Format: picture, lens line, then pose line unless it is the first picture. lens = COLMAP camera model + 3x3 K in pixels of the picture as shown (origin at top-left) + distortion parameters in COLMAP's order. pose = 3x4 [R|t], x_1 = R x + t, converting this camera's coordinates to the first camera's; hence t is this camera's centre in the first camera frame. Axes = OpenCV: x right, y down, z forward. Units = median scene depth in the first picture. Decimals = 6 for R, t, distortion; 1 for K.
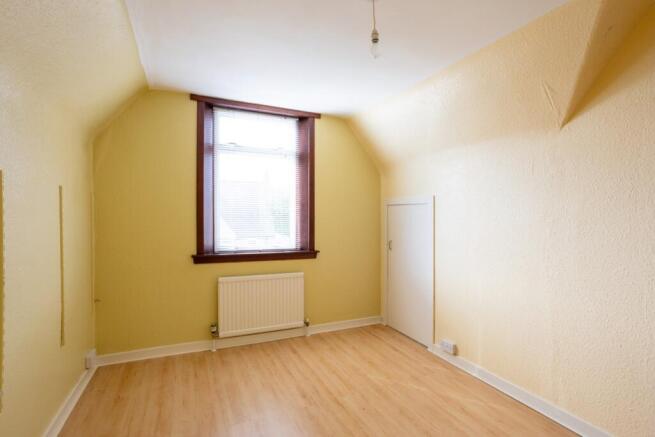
lens RADIAL K [[312.3, 0, 327.5], [0, 312.3, 218.5], [0, 0, 1]] dist [-0.000828, 0.000472]
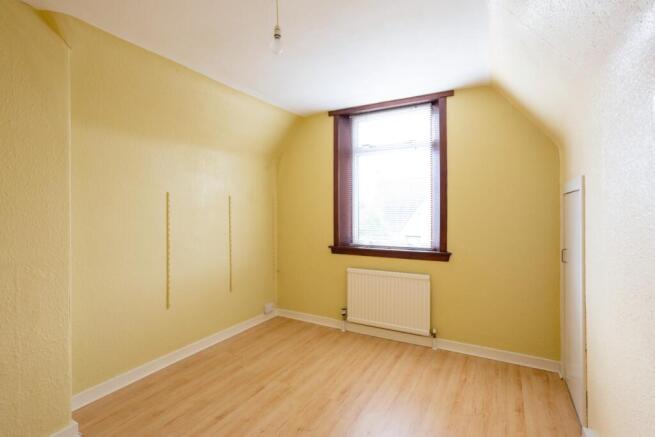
lens RADIAL K [[315.2, 0, 326.6], [0, 315.2, 215.5], [0, 0, 1]] dist [0.002183, 0.000895]
pose [[0.602553, 0.000055, -0.798079, 0.498661], [0.000235, 1.000000, 0.000246, 0.001481], [0.798078, -0.000336, 0.602553, 0.245136]]
